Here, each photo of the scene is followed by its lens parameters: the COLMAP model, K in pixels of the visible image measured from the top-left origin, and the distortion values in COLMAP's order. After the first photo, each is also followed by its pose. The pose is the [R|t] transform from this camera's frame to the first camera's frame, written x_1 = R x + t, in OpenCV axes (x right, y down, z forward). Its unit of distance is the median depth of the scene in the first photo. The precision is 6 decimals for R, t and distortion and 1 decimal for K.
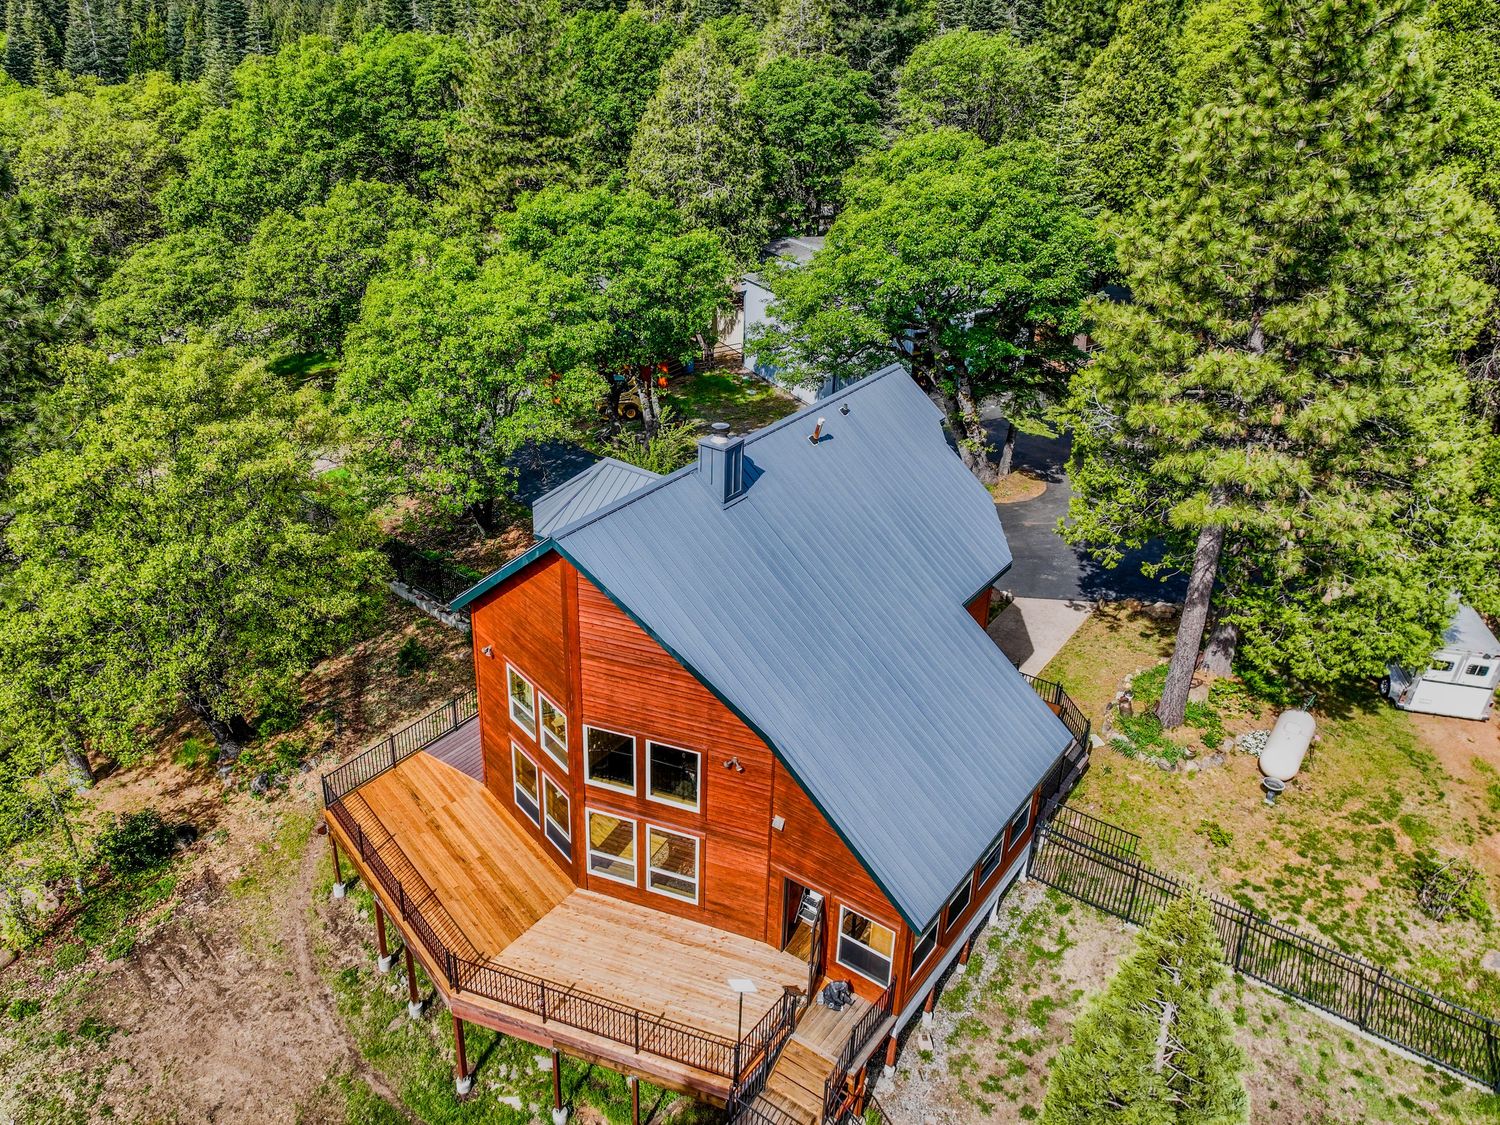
lens RADIAL K [[1168.5, 0, 677.5], [0, 1168.5, 499.7], [0, 0, 1]] dist [-0.000108, 0.001602]
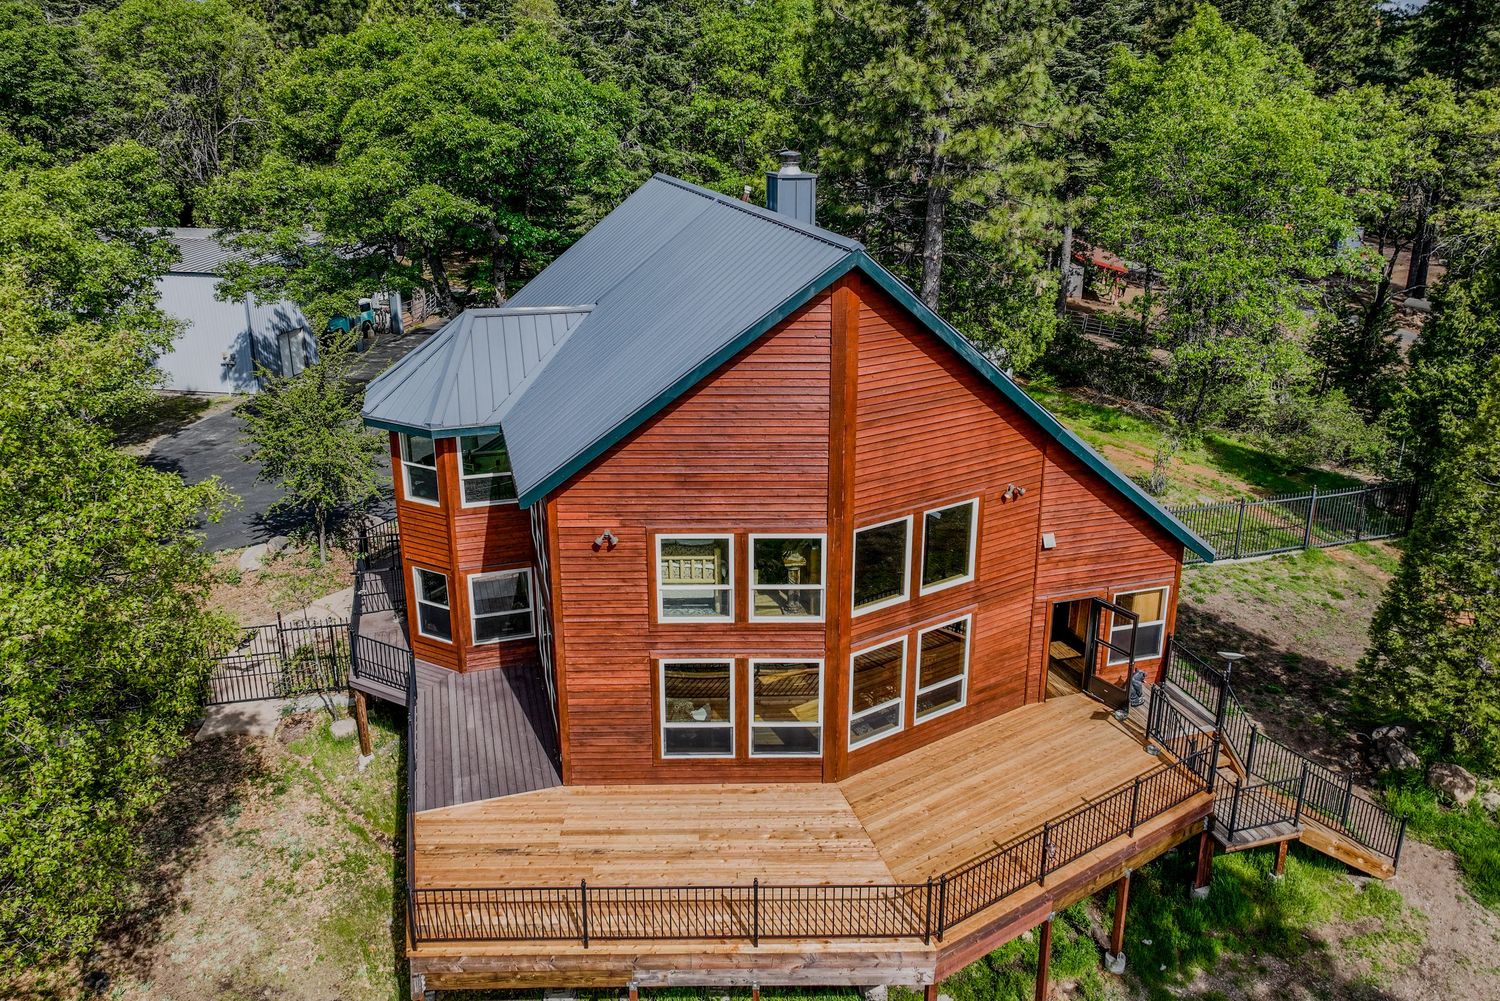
lens RADIAL K [[1095.3, 0, 774.4], [0, 1095.3, 419.6], [0, 0, 1]] dist [0.003445, 0.003501]
pose [[0.572686, -0.239118, 0.784126, -0.626823], [0.331268, 0.942441, 0.045455, 0.075777], [-0.749862, 0.233724, 0.618935, 0.578334]]
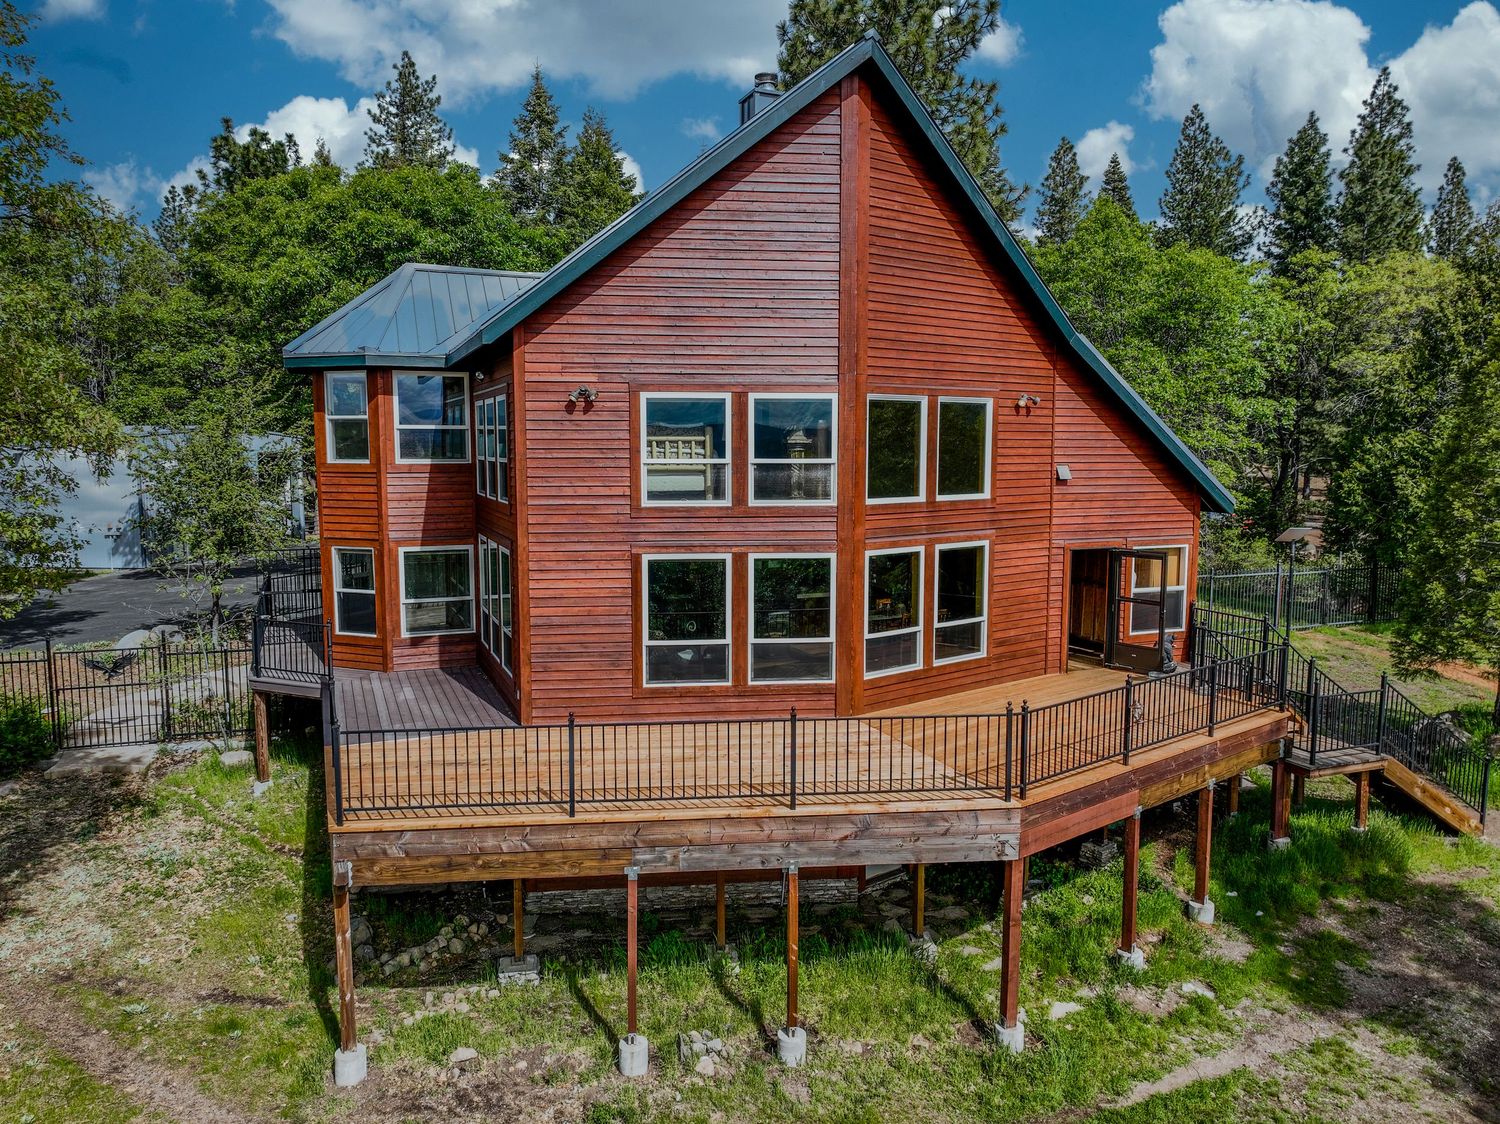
lens RADIAL K [[1059.6, 0, 752.4], [0, 1059.6, 558.2], [0, 0, 1]] dist [0.004237, 0.007937]
pose [[0.500424, -0.099872, 0.860001, -0.615720], [0.352937, 0.930574, -0.097302, 0.305728], [-0.790577, 0.352218, 0.500930, 0.772187]]
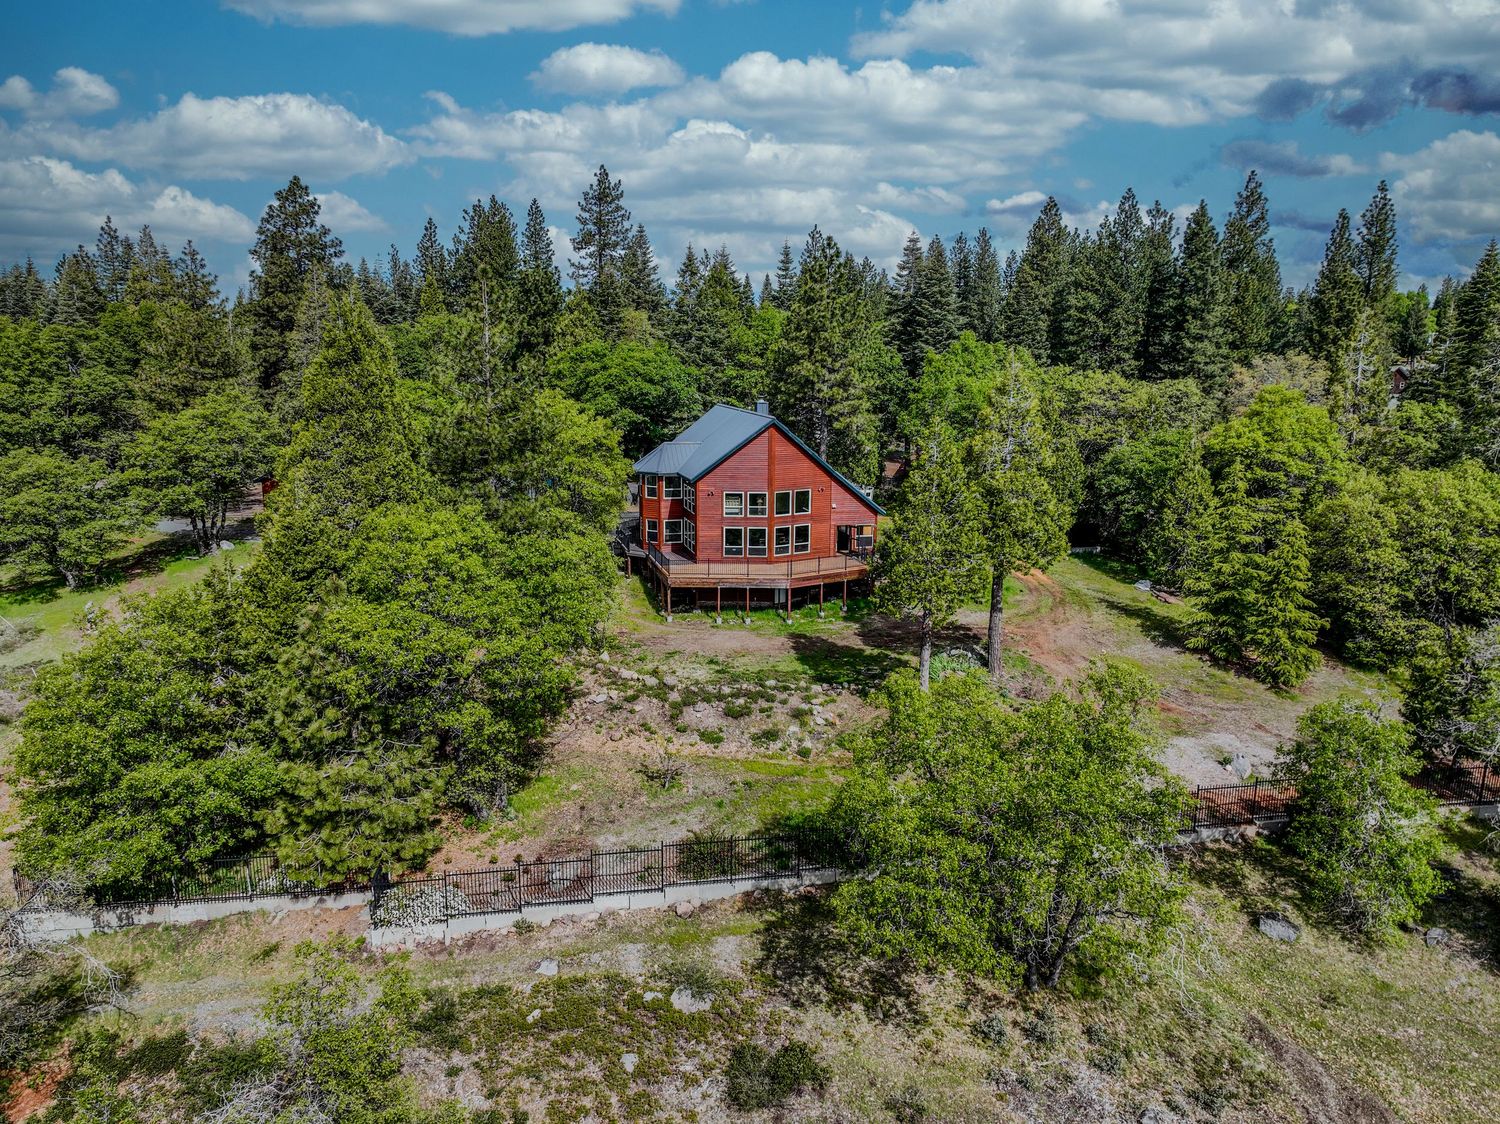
lens RADIAL K [[1064.8, 0, 748.8], [0, 1064.8, 558.1], [0, 0, 1]] dist [-0.002137, 0.024620]
pose [[0.601192, -0.160827, 0.782753, -2.152622], [0.321137, 0.945584, -0.052366, 0.453411], [-0.731737, 0.282853, 0.620125, -0.520622]]
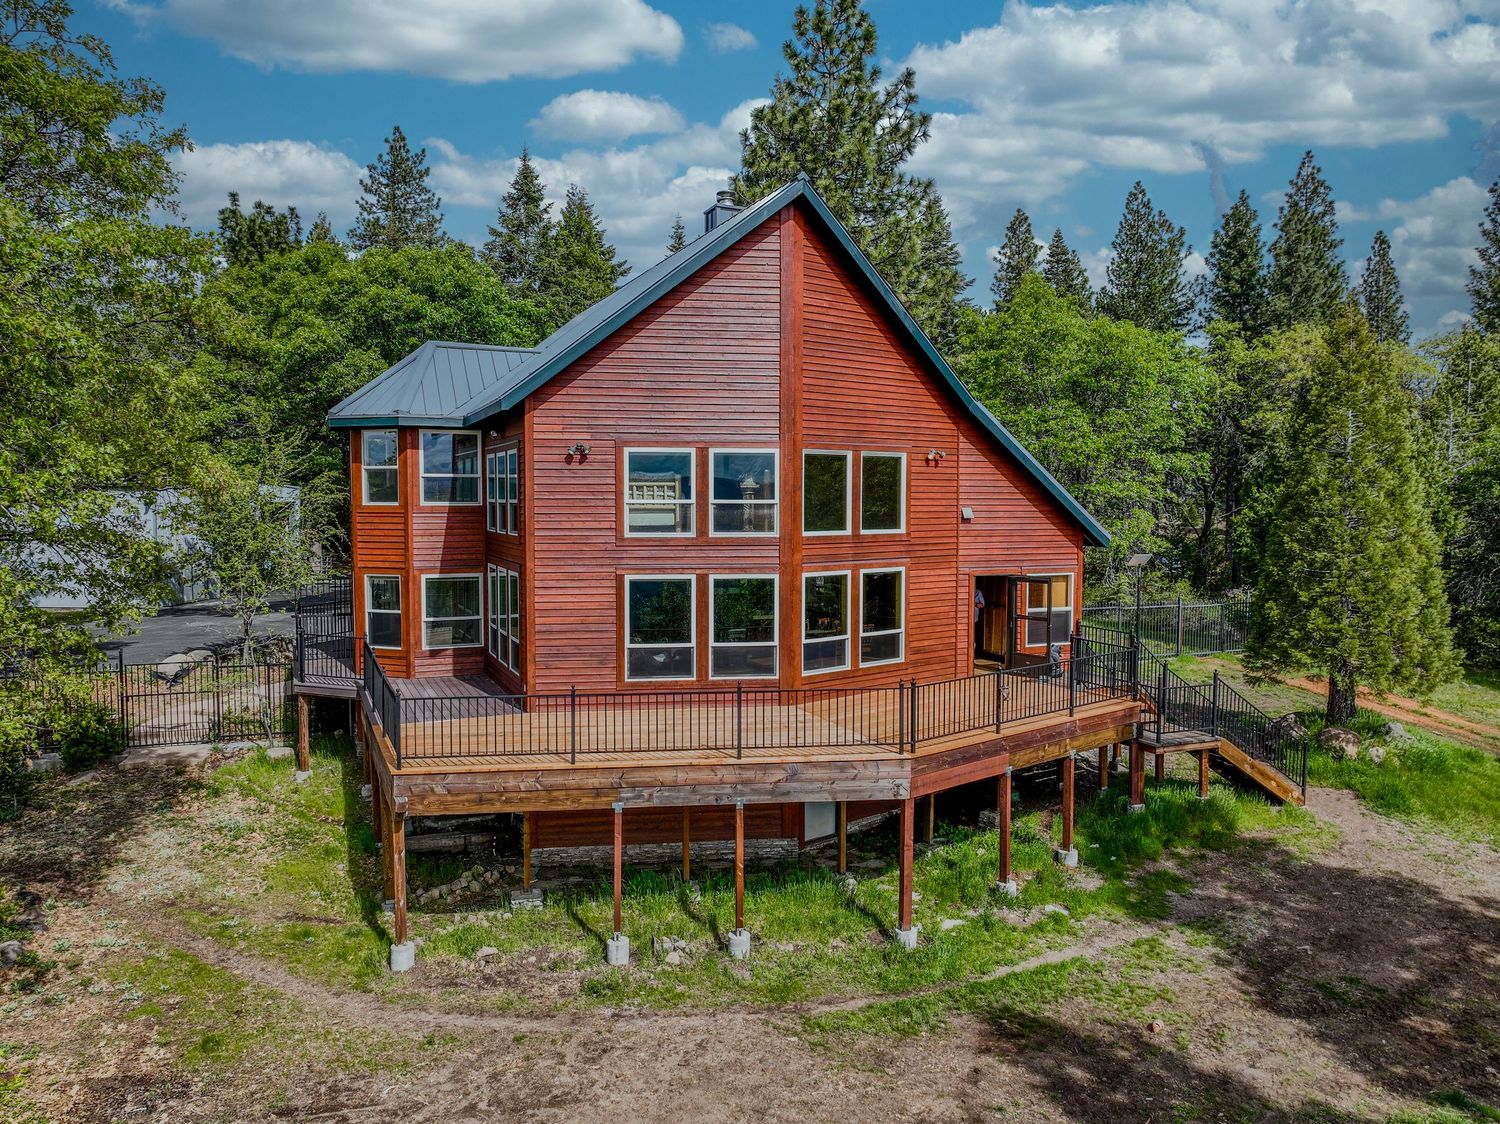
lens RADIAL K [[1061.2, 0, 753.5], [0, 1061.2, 556.9], [0, 0, 1]] dist [0.004616, -0.002852]
pose [[0.479212, -0.055479, 0.875944, -0.743220], [0.356659, 0.924196, -0.136586, 0.345500], [-0.801966, 0.377867, 0.462673, 0.695922]]
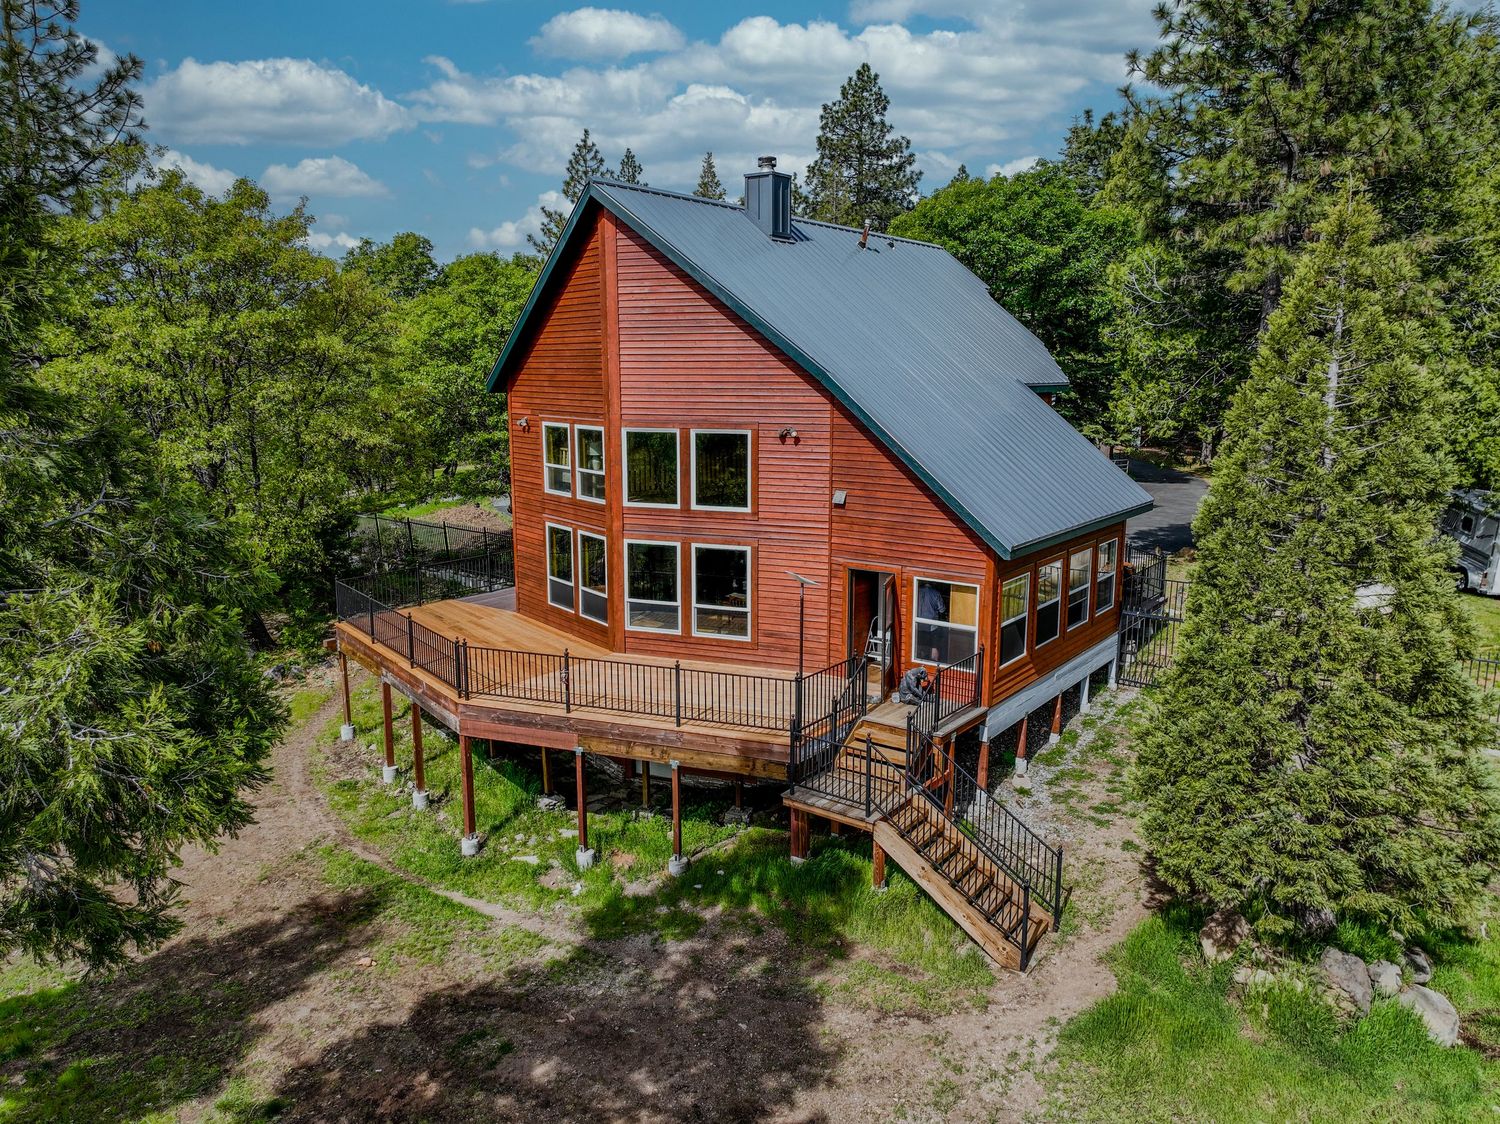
lens RADIAL K [[1059.6, 0, 752.4], [0, 1059.6, 558.2], [0, 0, 1]] dist [0.004237, 0.007937]
pose [[0.999750, -0.009808, 0.020077, 0.003535], [0.014377, 0.970188, -0.241928, 0.482540], [-0.017105, 0.242156, 0.970087, 0.216884]]
